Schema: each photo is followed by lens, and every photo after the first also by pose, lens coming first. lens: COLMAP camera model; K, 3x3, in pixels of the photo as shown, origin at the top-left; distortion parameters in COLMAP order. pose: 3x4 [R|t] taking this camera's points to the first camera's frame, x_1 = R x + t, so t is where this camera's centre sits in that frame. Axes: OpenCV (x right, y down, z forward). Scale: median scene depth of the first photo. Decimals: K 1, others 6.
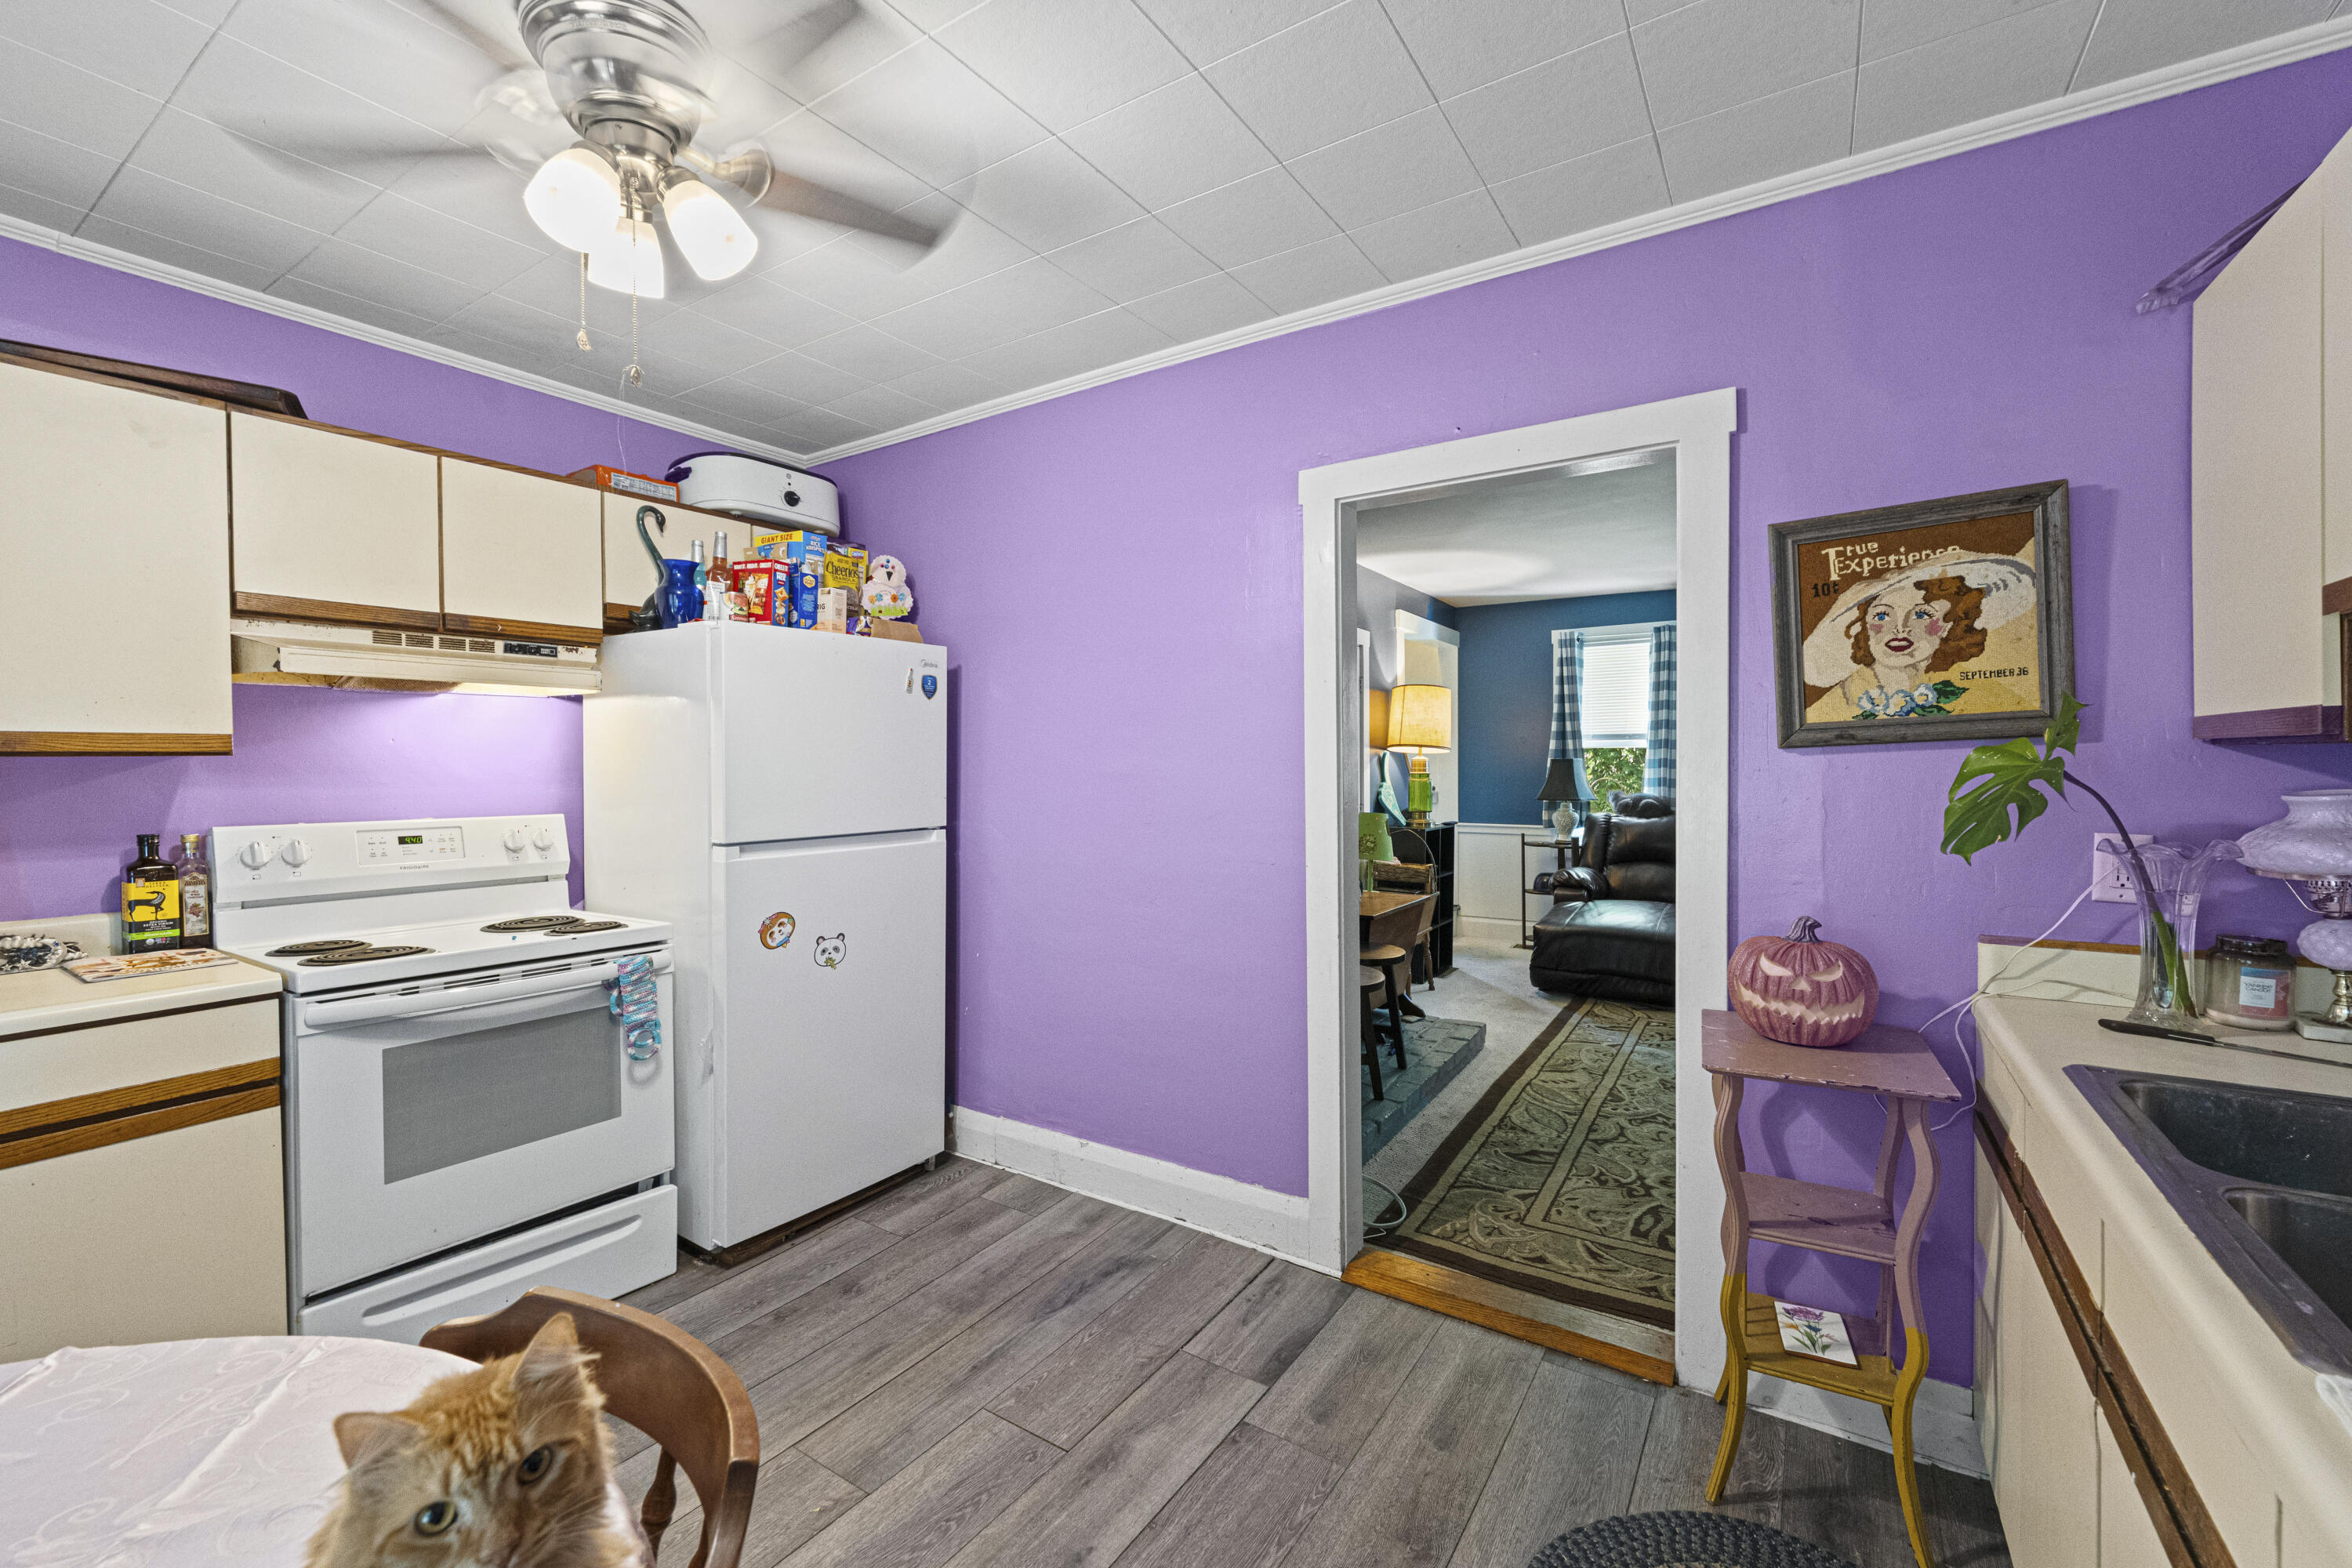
lens RADIAL K [[954.2, 0, 1179.4], [0, 954.2, 764.6], [0, 0, 1]] dist [0.000081, -0.000031]
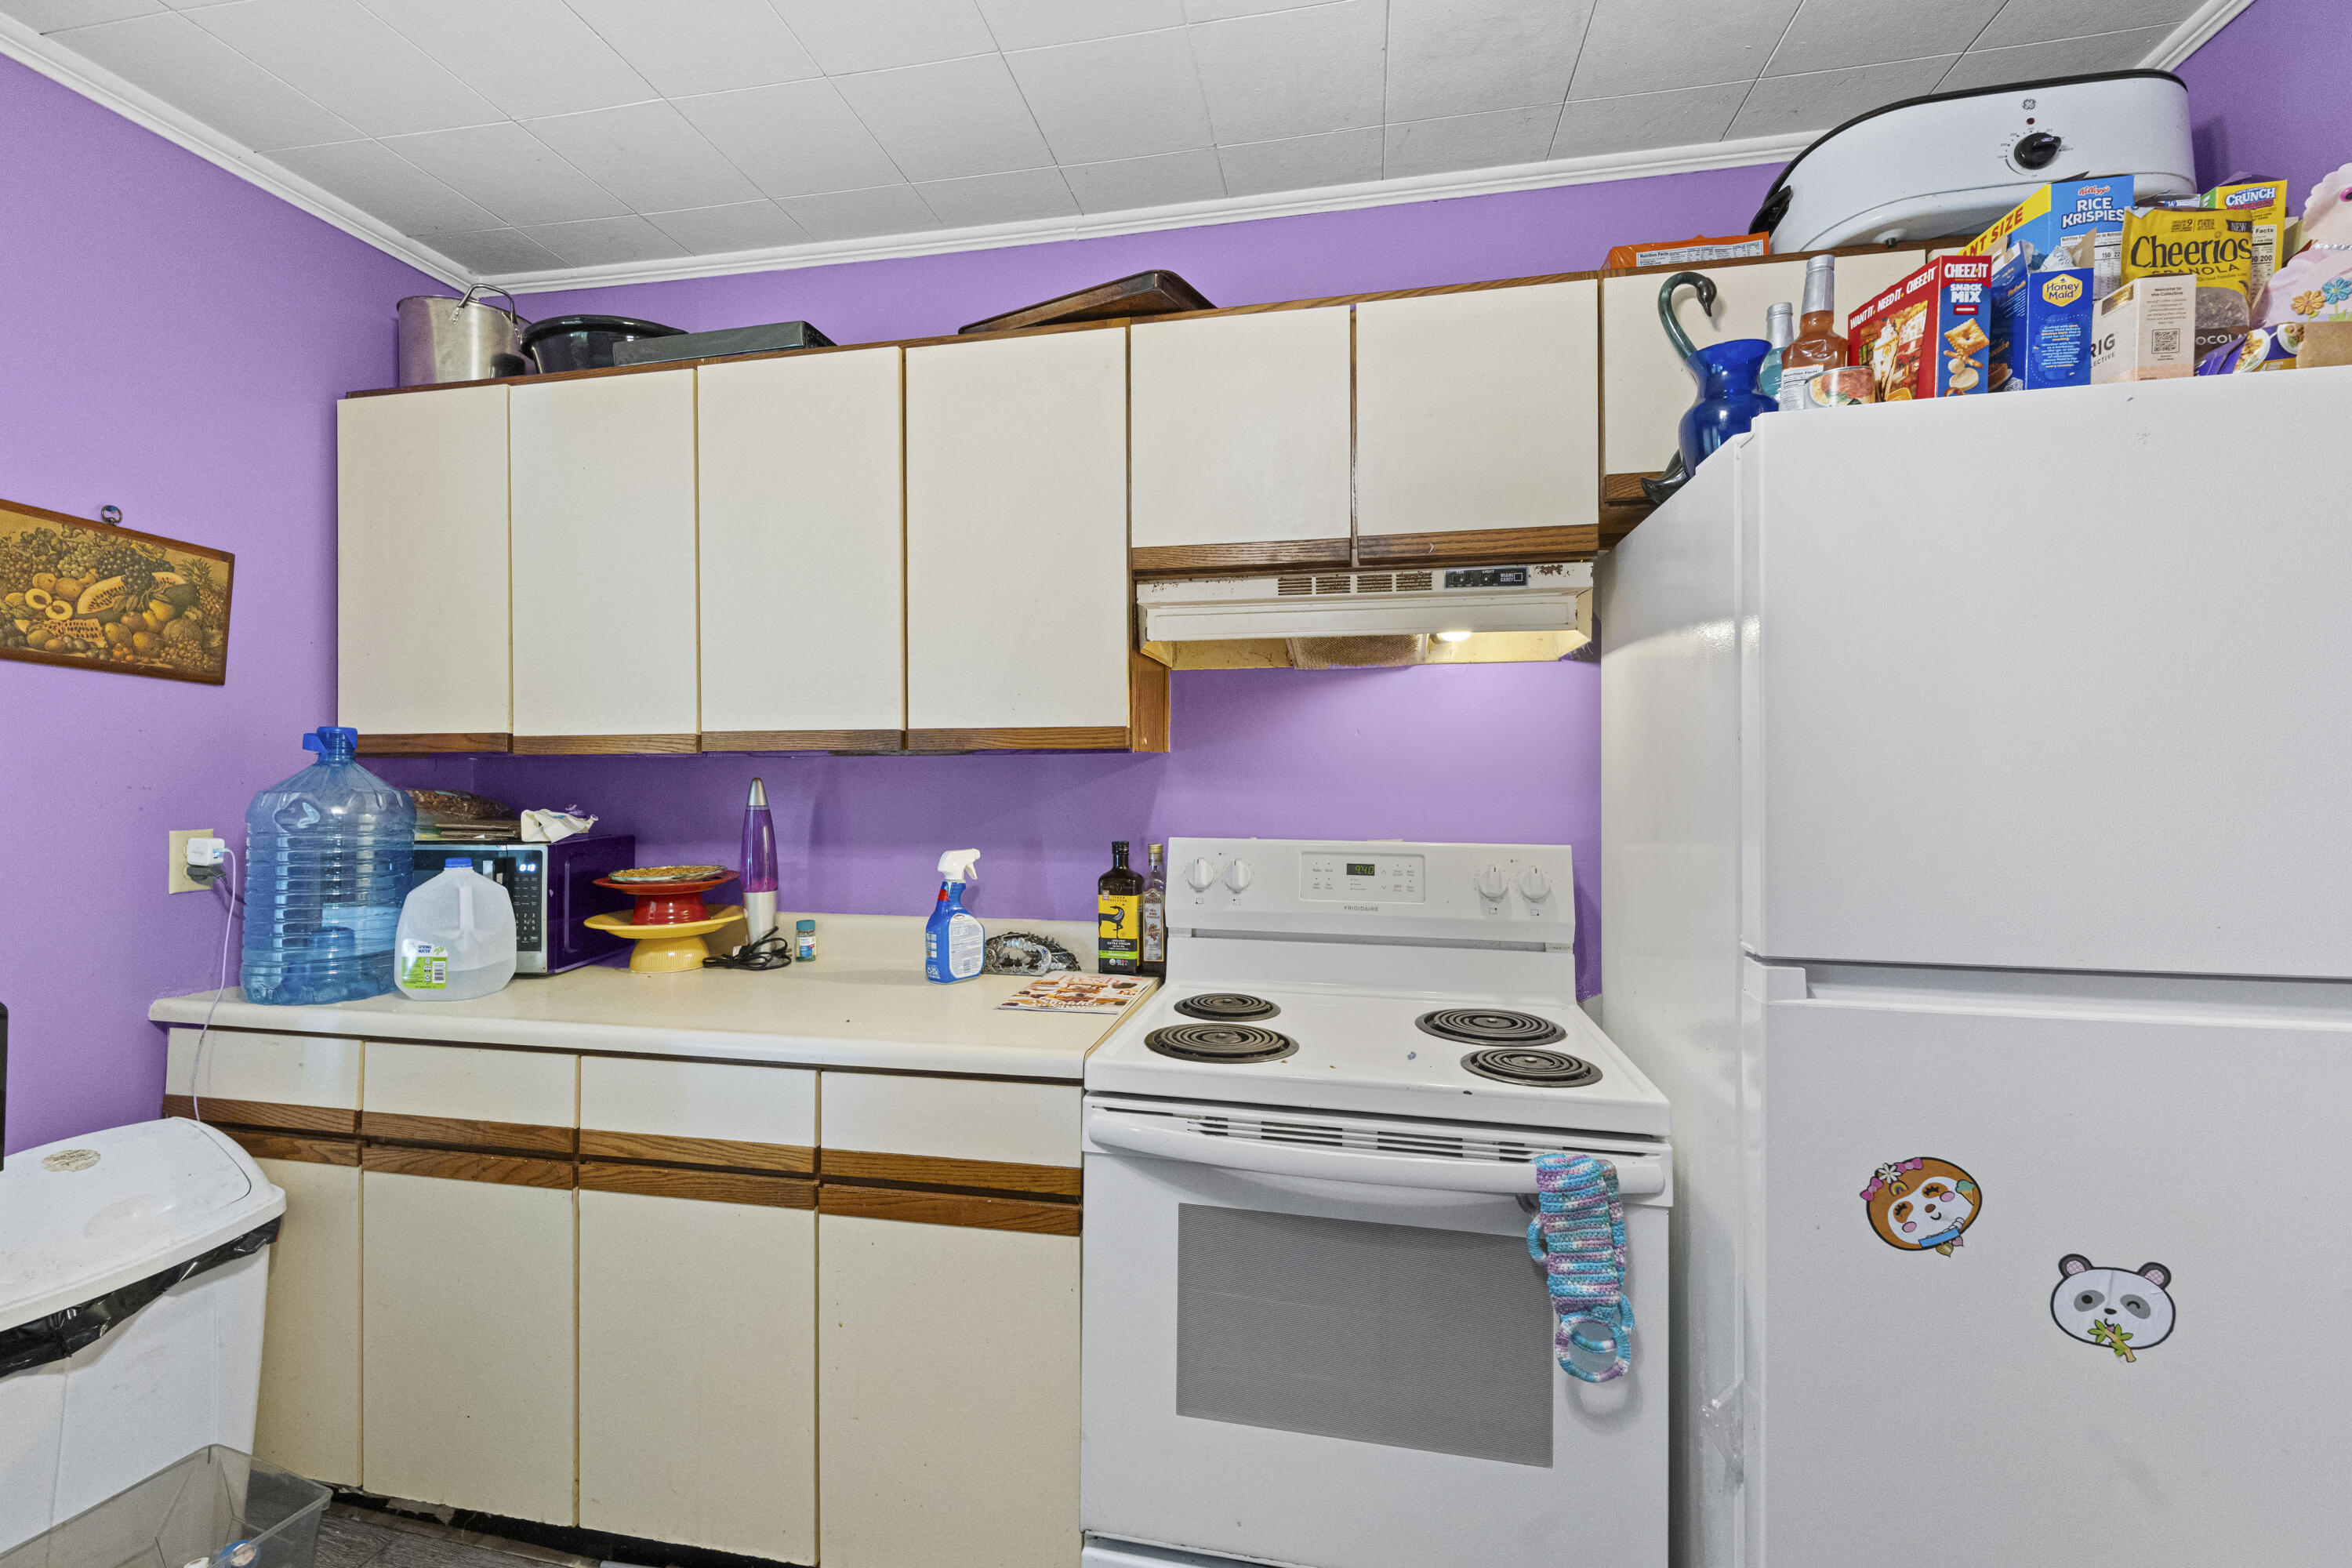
lens RADIAL K [[973.1, 0, 1164.7], [0, 973.1, 768.2], [0, 0, 1]] dist [-0.000152, -0.000684]
pose [[0.370225, 0.003933, -0.928934, -0.173317], [-0.003672, 0.999989, 0.002771, 0.000885], [0.928935, 0.002385, 0.370236, 0.572270]]
